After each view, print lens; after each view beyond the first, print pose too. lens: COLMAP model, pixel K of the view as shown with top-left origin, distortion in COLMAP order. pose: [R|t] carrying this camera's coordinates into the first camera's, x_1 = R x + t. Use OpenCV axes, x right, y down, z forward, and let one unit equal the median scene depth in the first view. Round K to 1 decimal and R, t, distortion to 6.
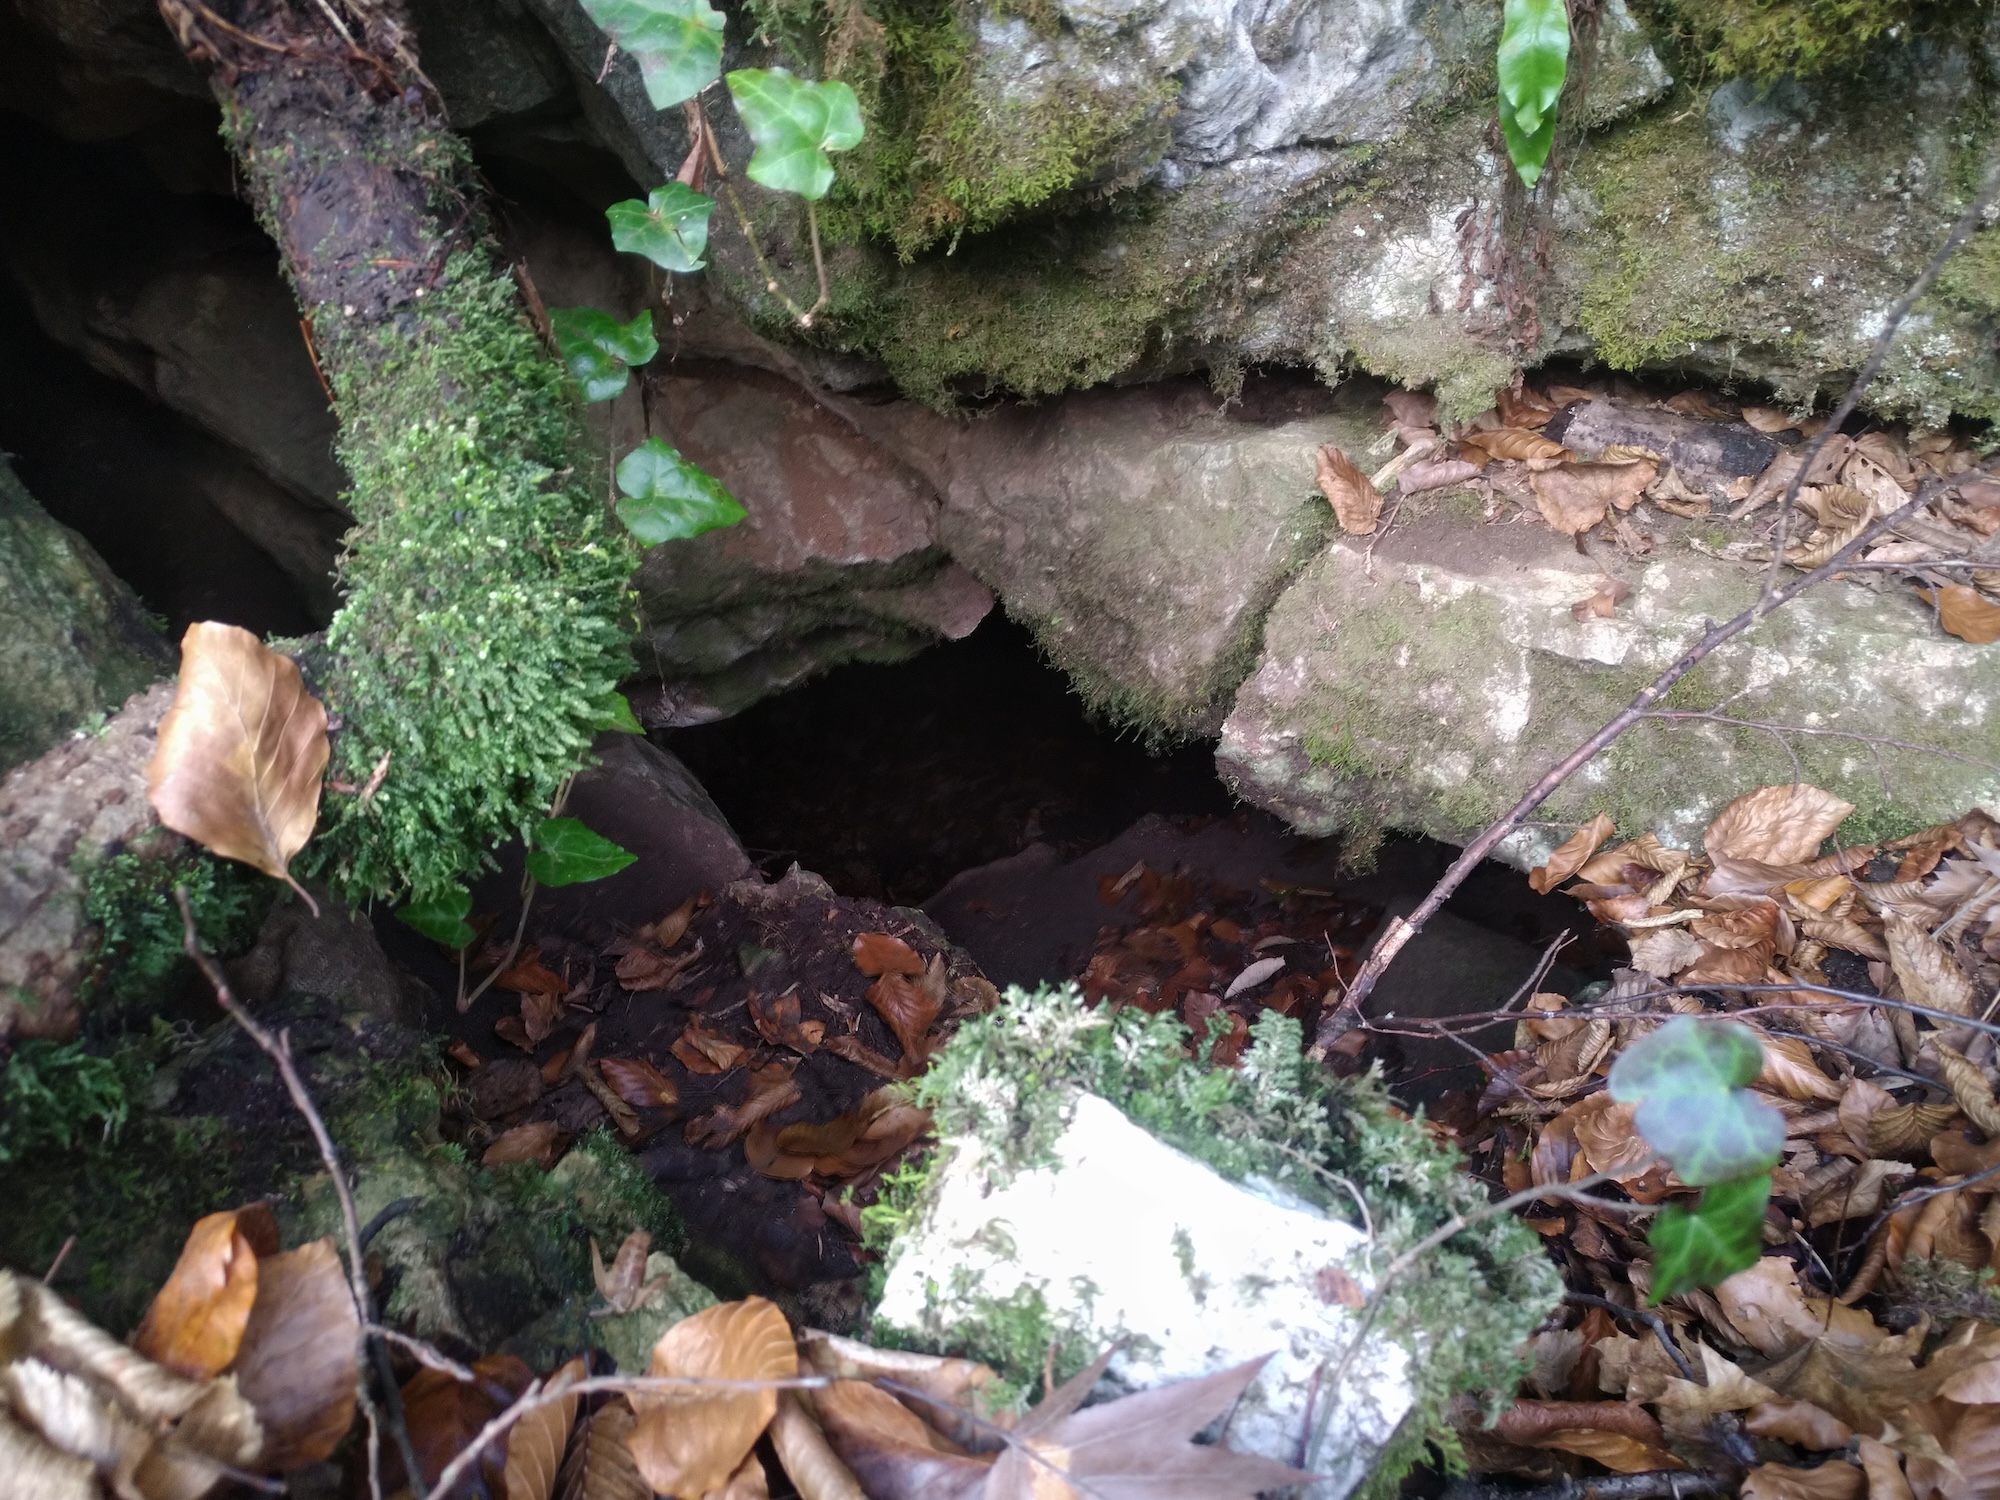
lens RADIAL K [[1586.6, 0, 980.8], [0, 1586.6, 756.1], [0, 0, 1]] dist [0.004778, 0.003877]
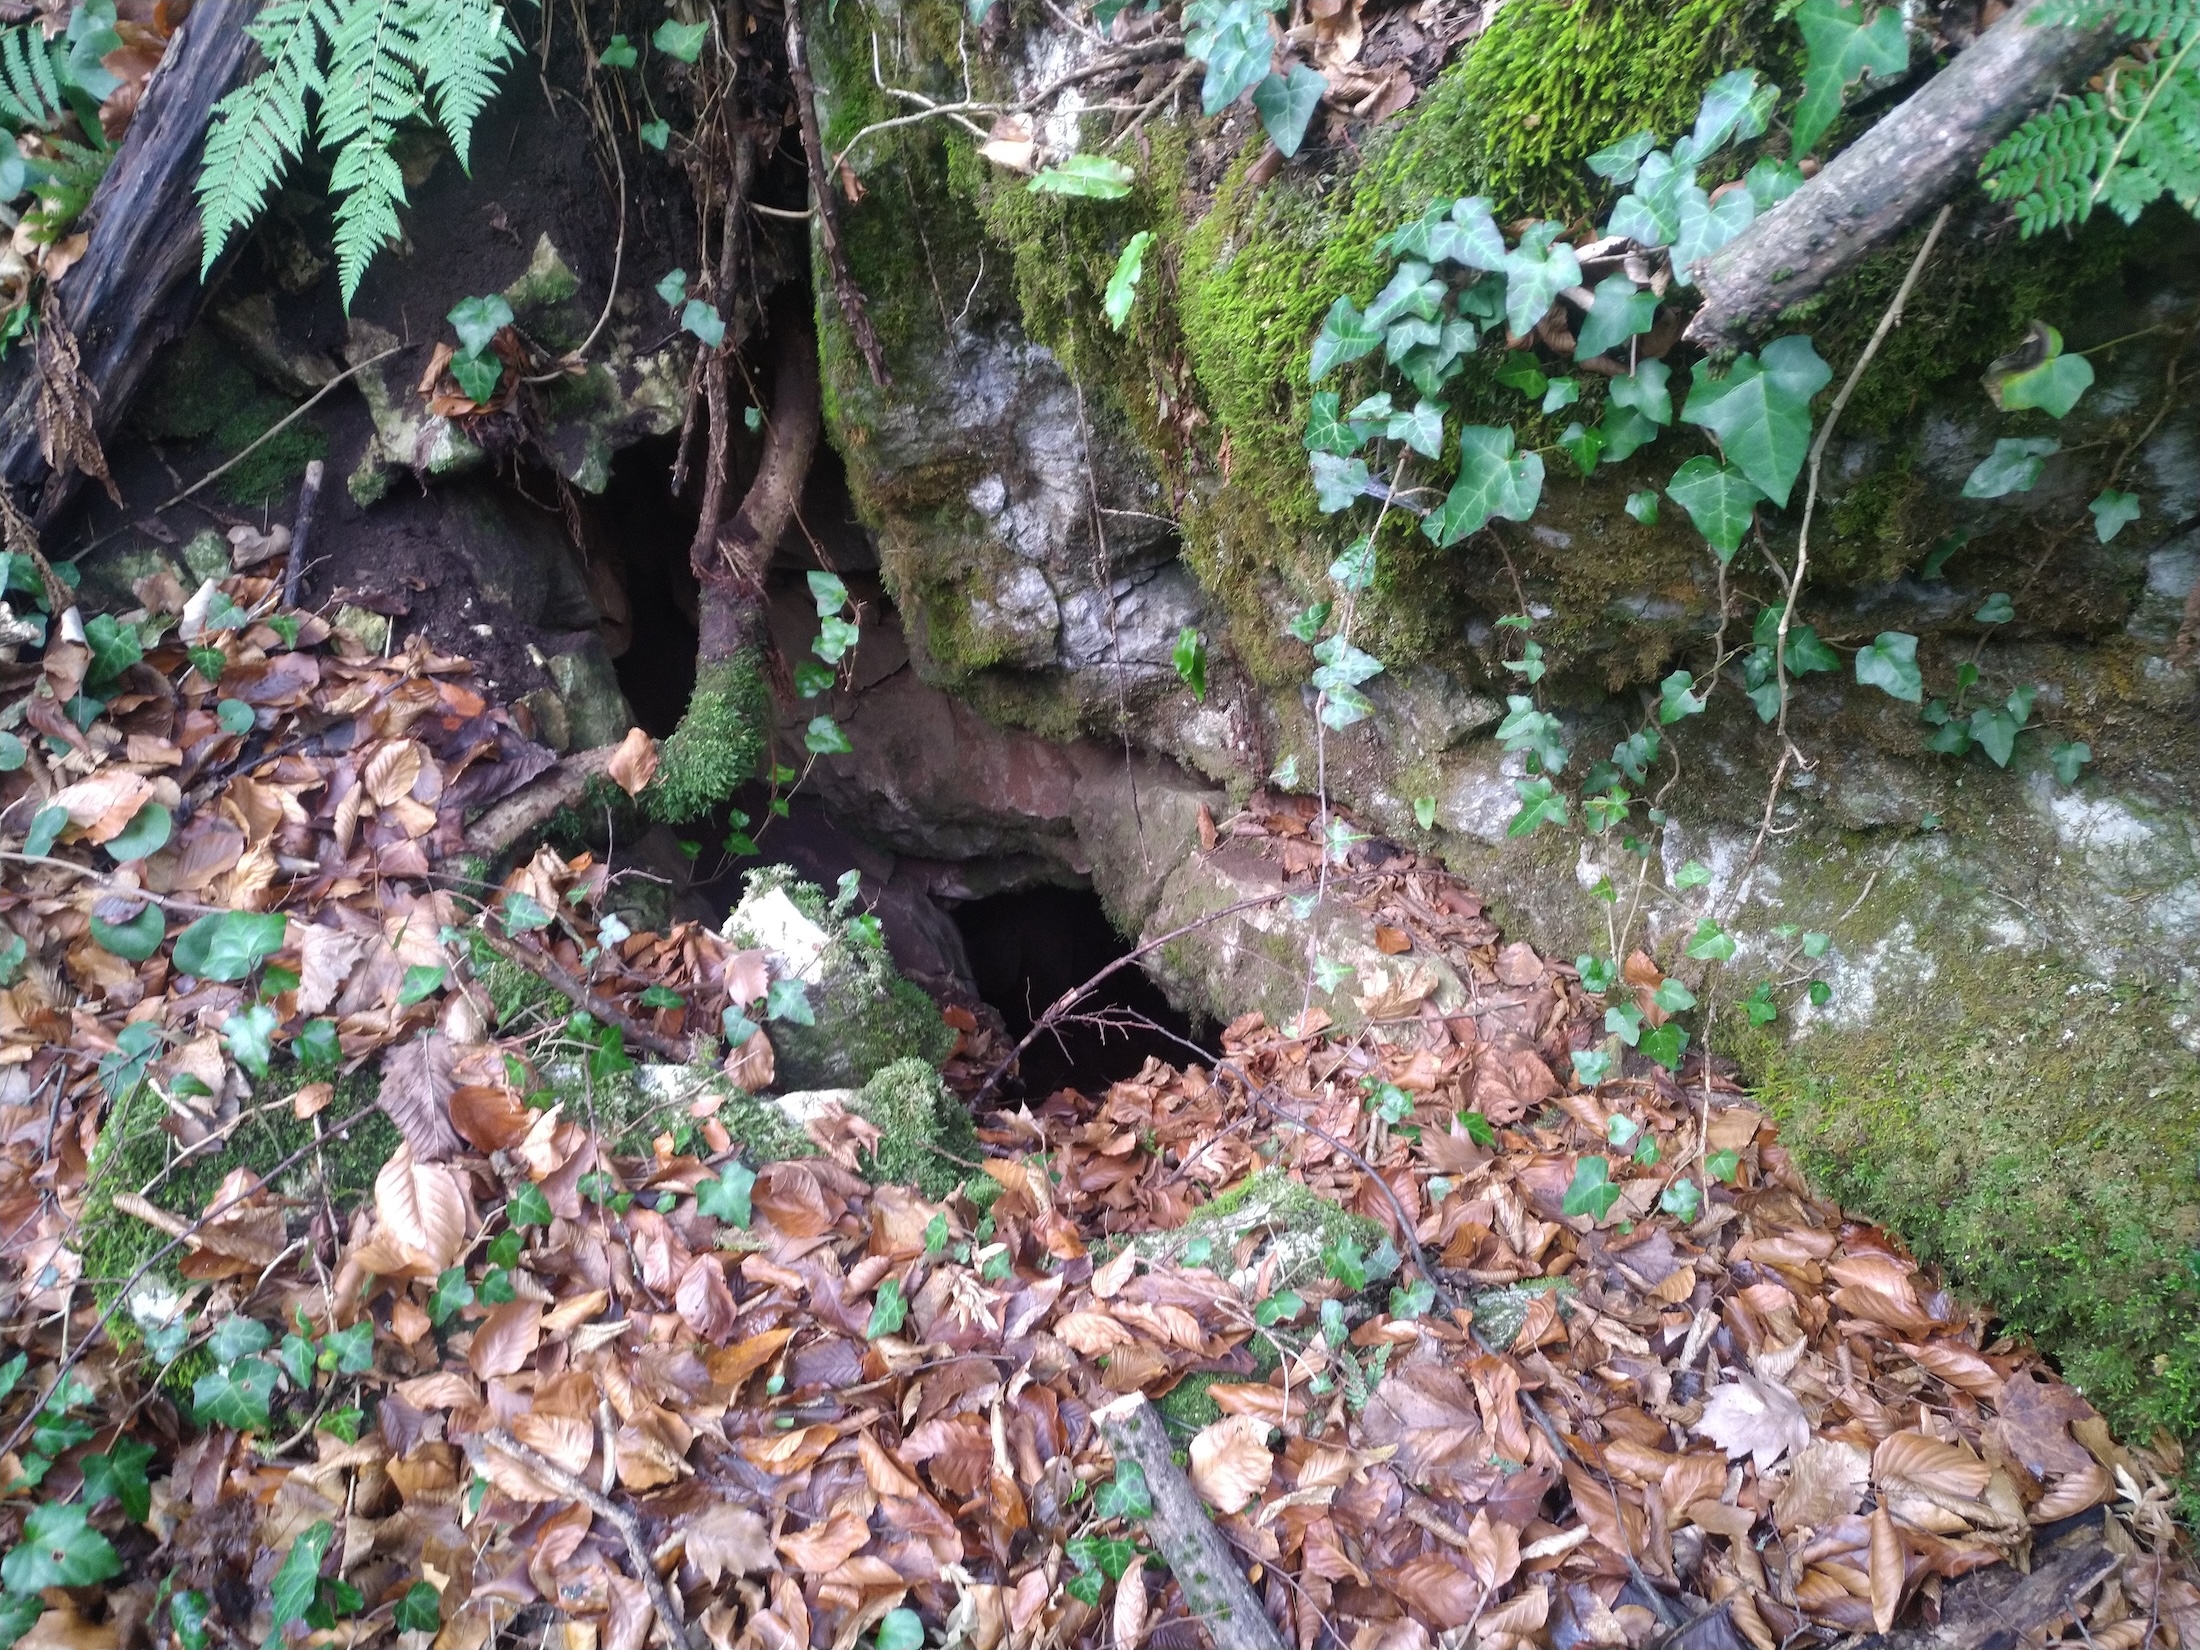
lens RADIAL K [[1745.2, 0, 1096.5], [0, 1745.2, 835.3], [0, 0, 1]] dist [0.004778, 0.003877]
pose [[0.924726, 0.252174, -0.285113, 0.935594], [-0.292812, 0.949872, -0.109561, 0.153712], [0.243192, 0.184799, 0.952212, -1.399963]]
